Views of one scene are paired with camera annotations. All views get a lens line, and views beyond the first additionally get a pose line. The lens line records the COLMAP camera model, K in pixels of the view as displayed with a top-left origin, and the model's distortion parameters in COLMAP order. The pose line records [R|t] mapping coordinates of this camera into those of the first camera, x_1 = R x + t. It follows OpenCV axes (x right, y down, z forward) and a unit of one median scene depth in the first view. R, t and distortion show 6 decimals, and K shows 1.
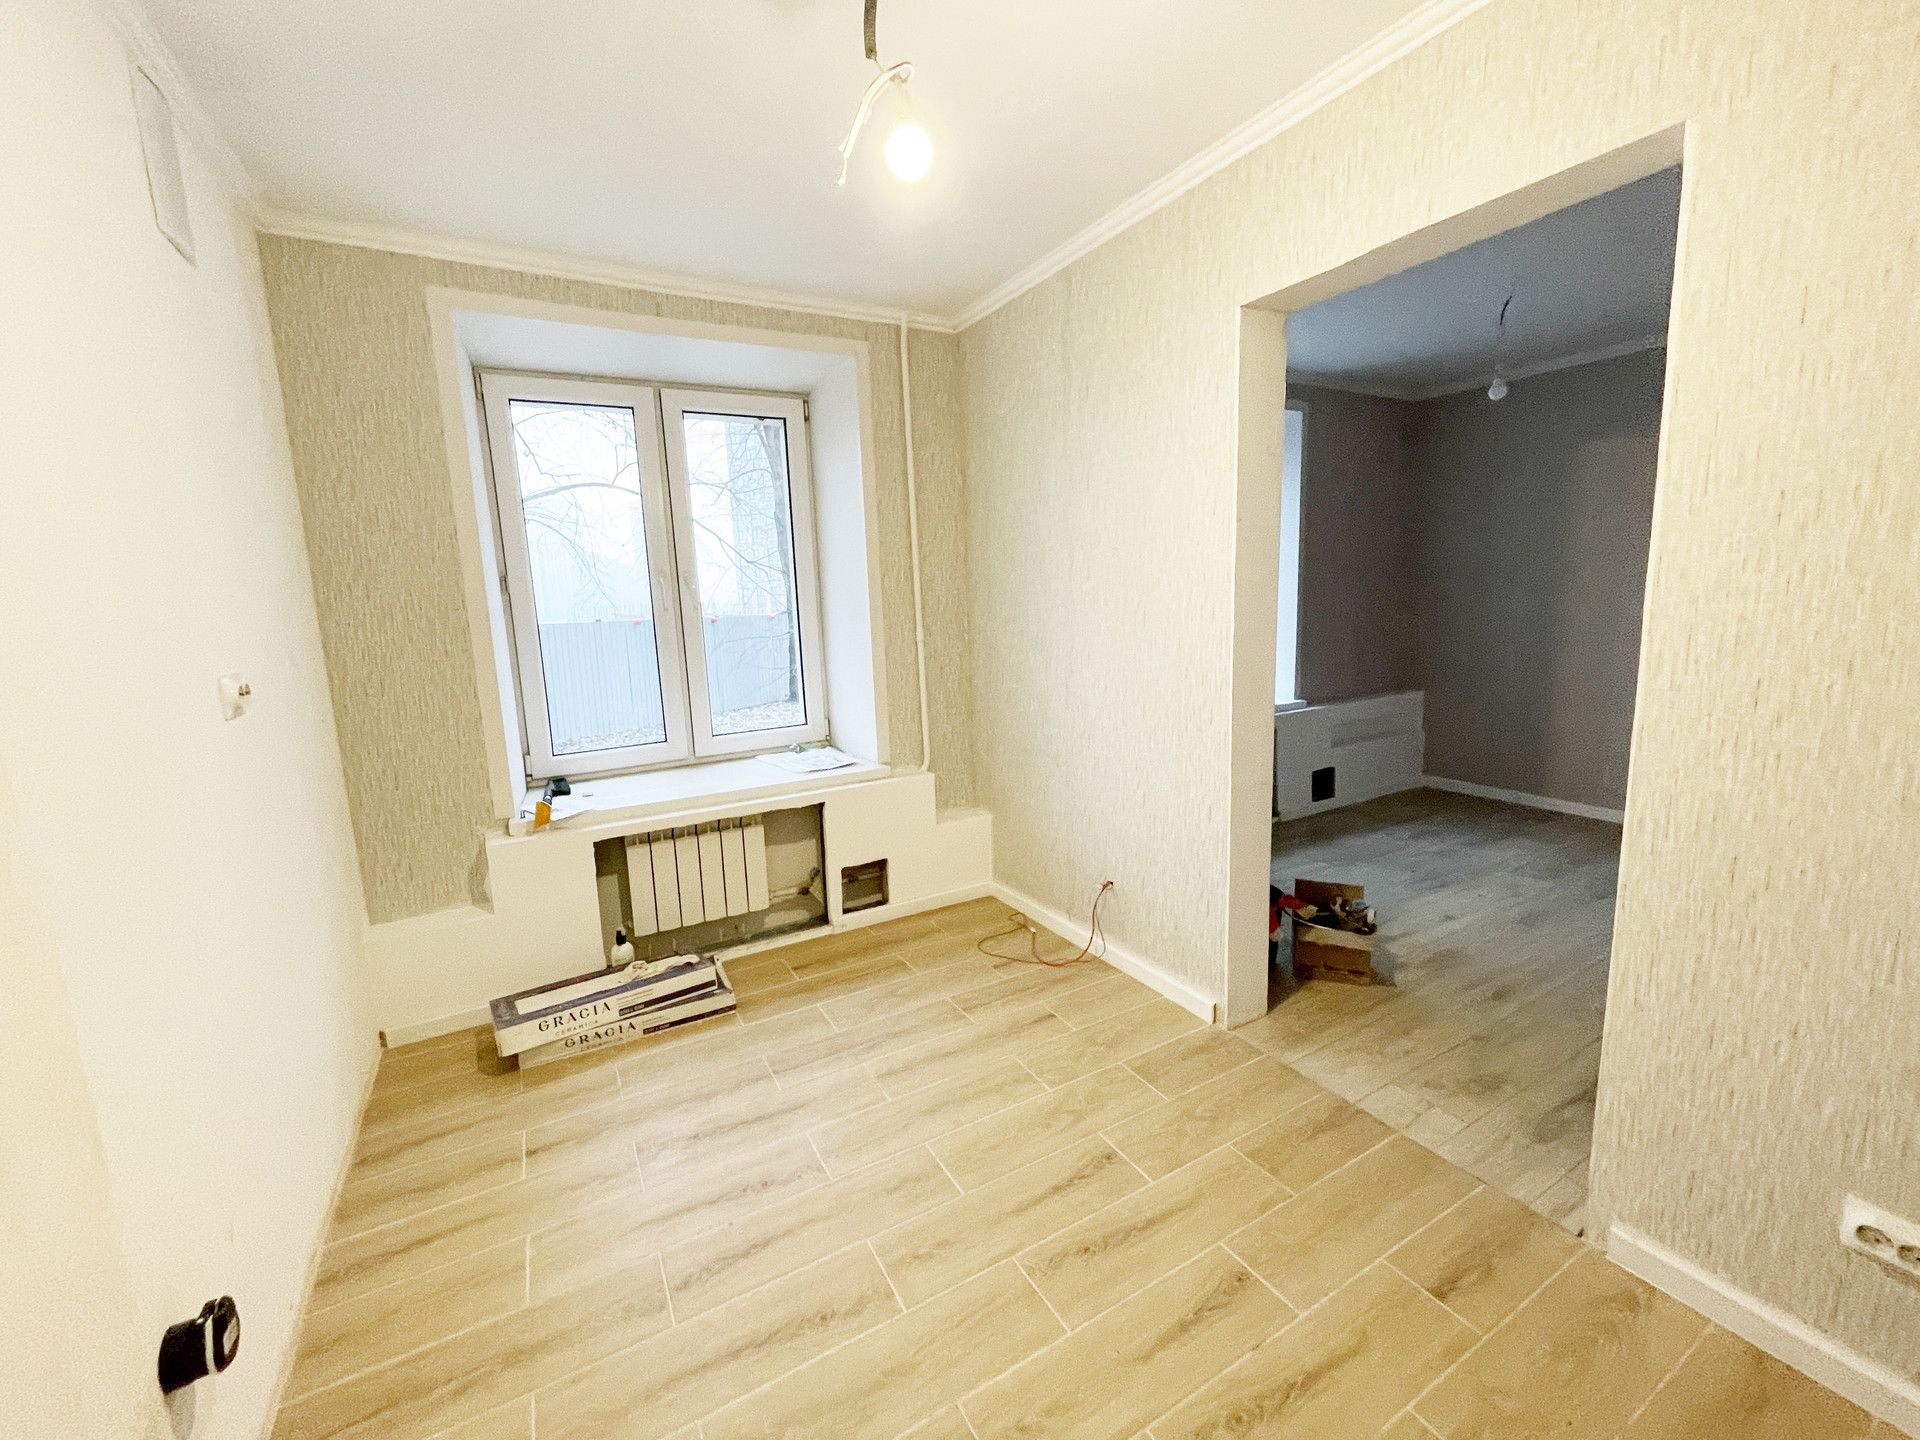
lens RADIAL K [[778.1, 0, 957.0], [0, 778.1, 714.8], [0, 0, 1]] dist [-0.000680, -0.000333]
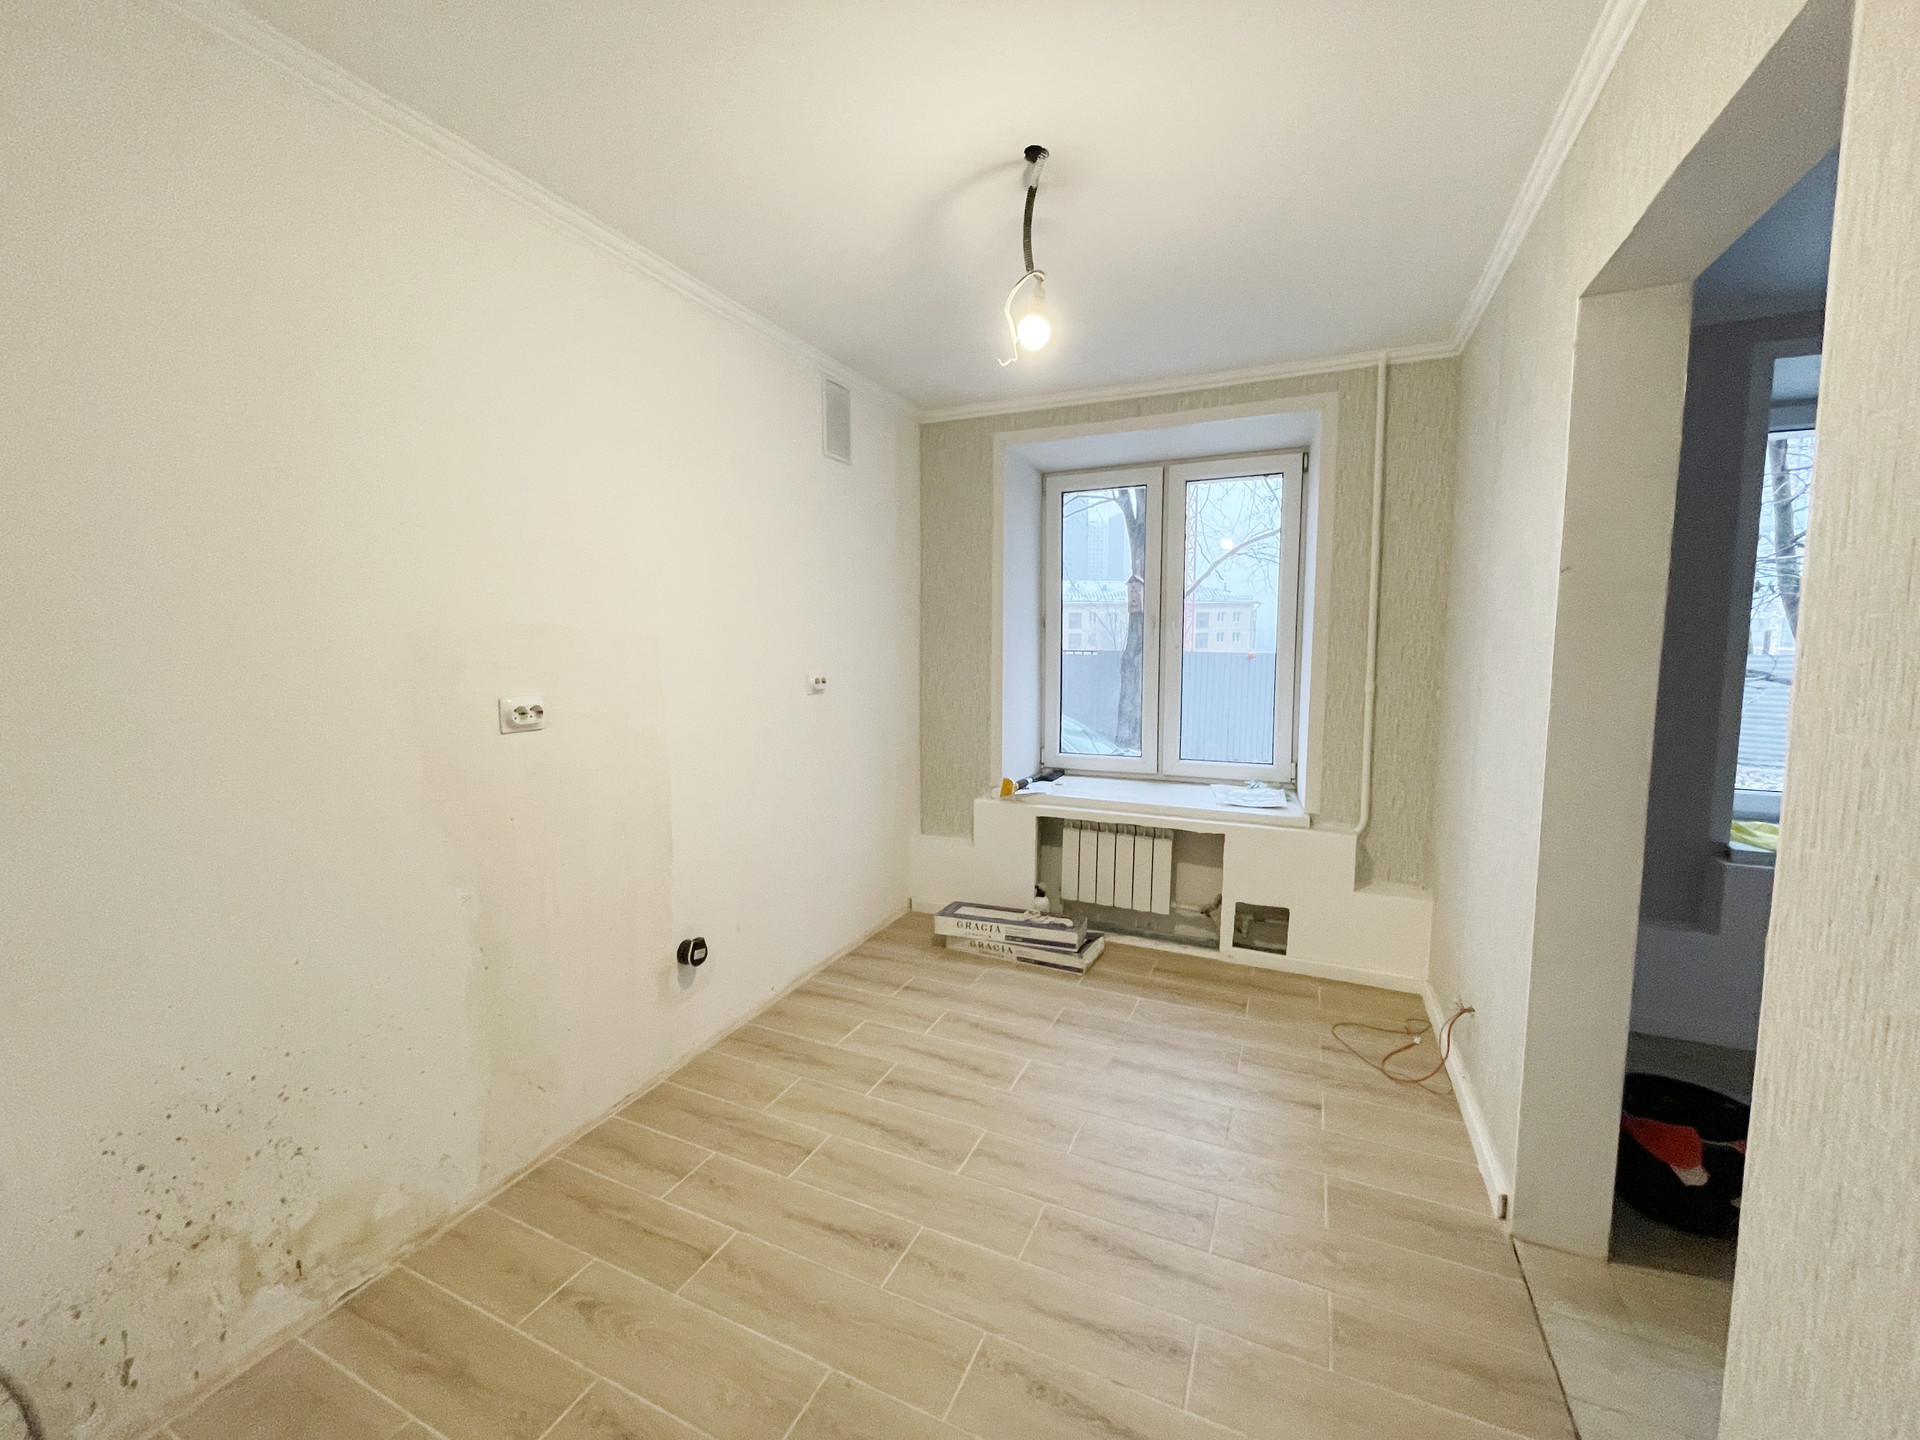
lens RADIAL K [[778.1, 0, 957.0], [0, 778.1, 714.8], [0, 0, 1]] dist [-0.000680, -0.000333]
pose [[0.588627, 0.116156, -0.800016, 0.500945], [-0.145608, 0.988672, 0.036413, -0.038969], [0.795183, 0.095055, 0.598873, 0.061268]]
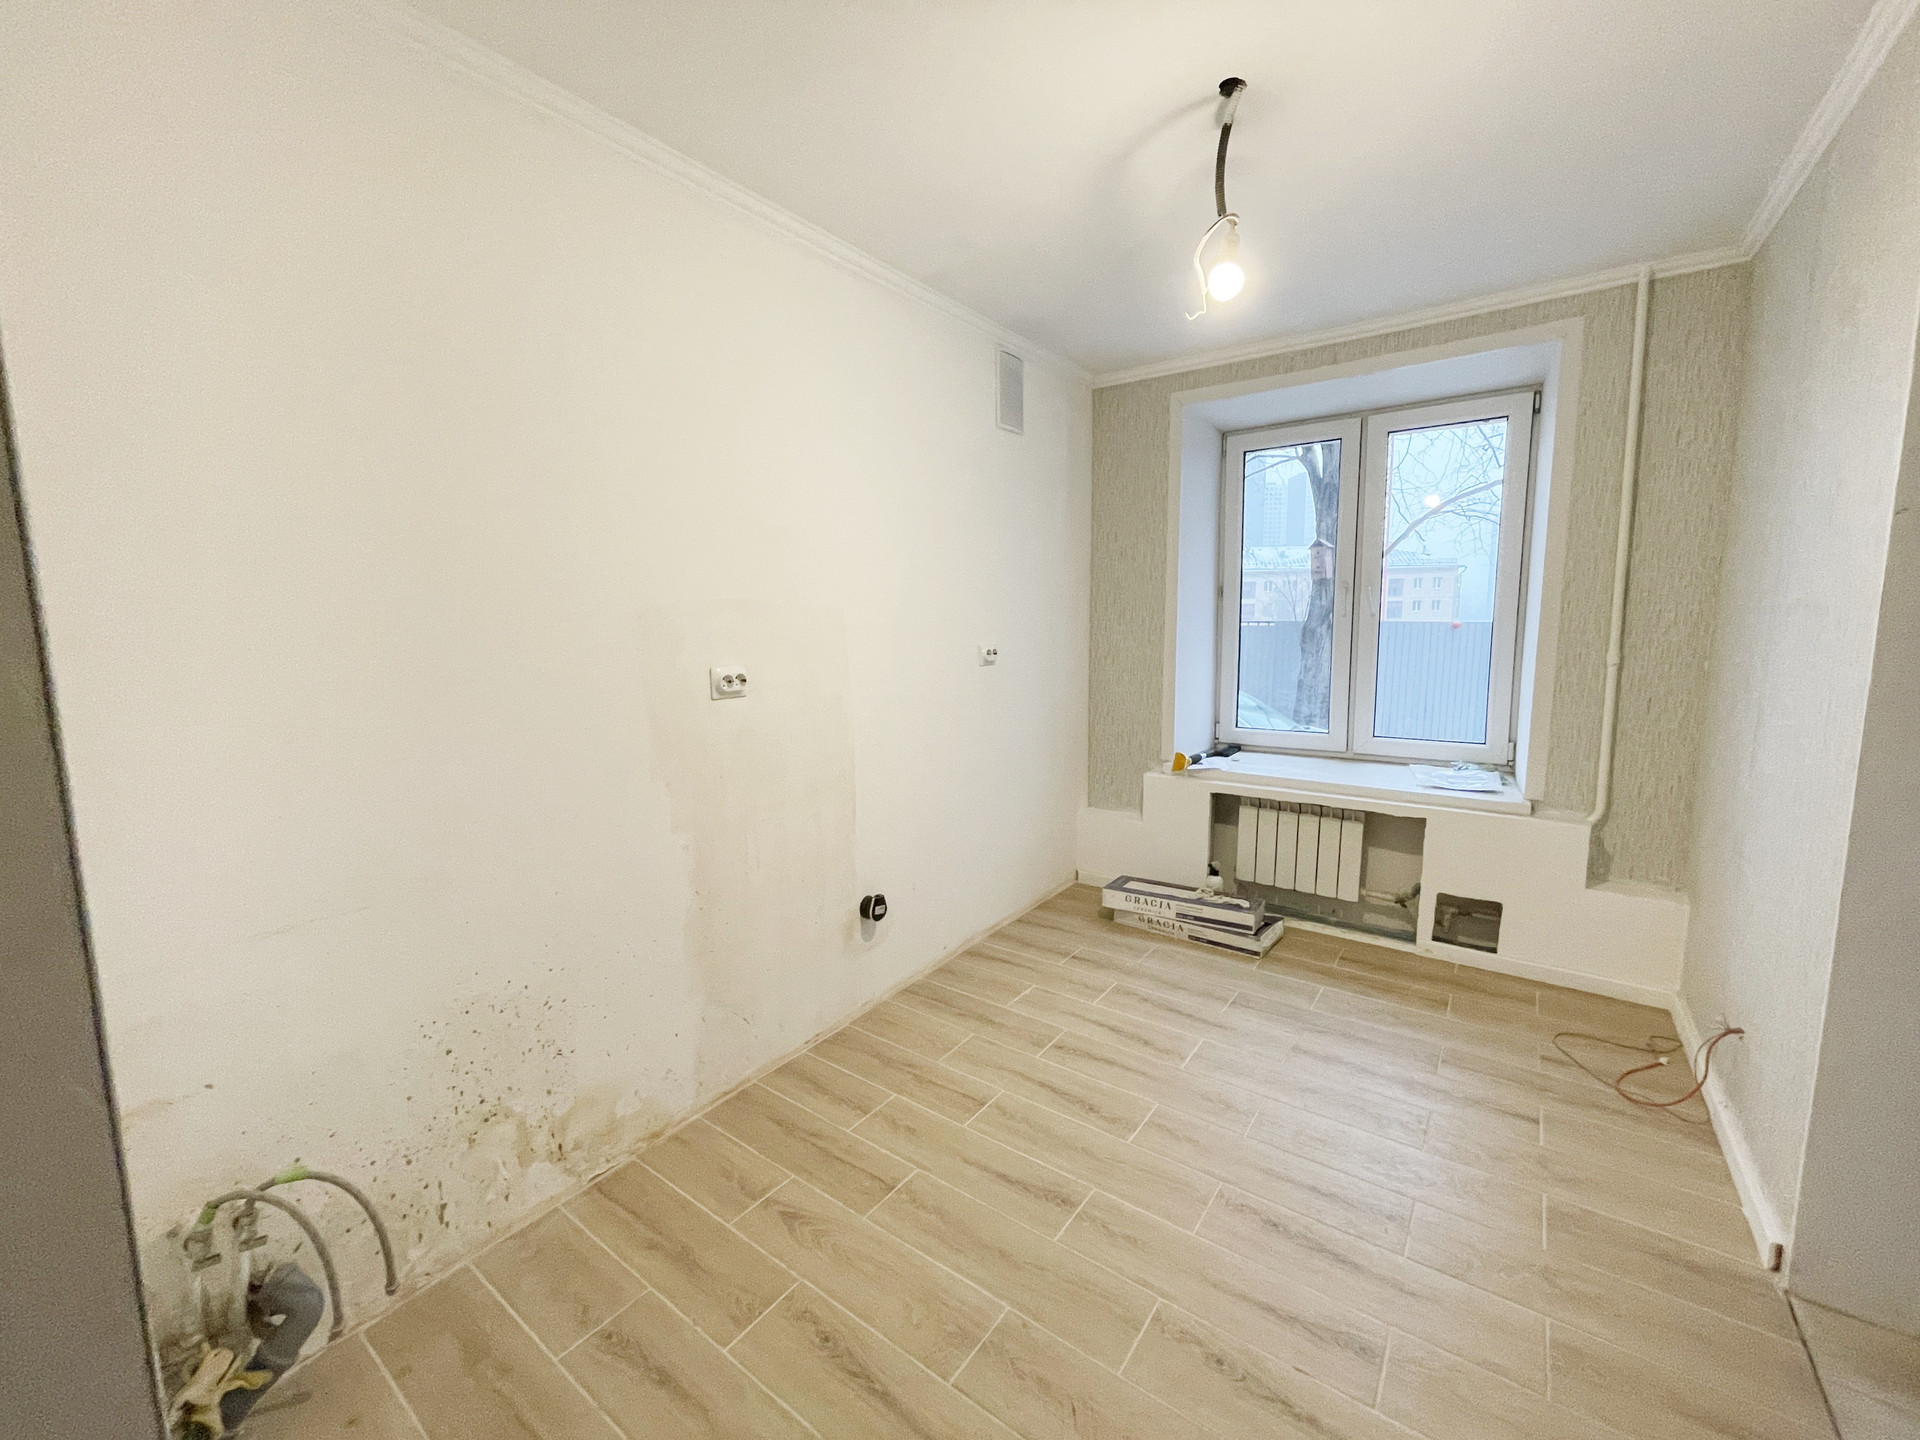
lens RADIAL K [[778.1, 0, 957.0], [0, 778.1, 714.8], [0, 0, 1]] dist [-0.000680, -0.000333]
pose [[0.412694, 0.149603, -0.898500, 0.498515], [-0.141681, 0.984957, 0.098922, -0.032898], [0.899783, 0.086476, 0.427682, 0.045654]]
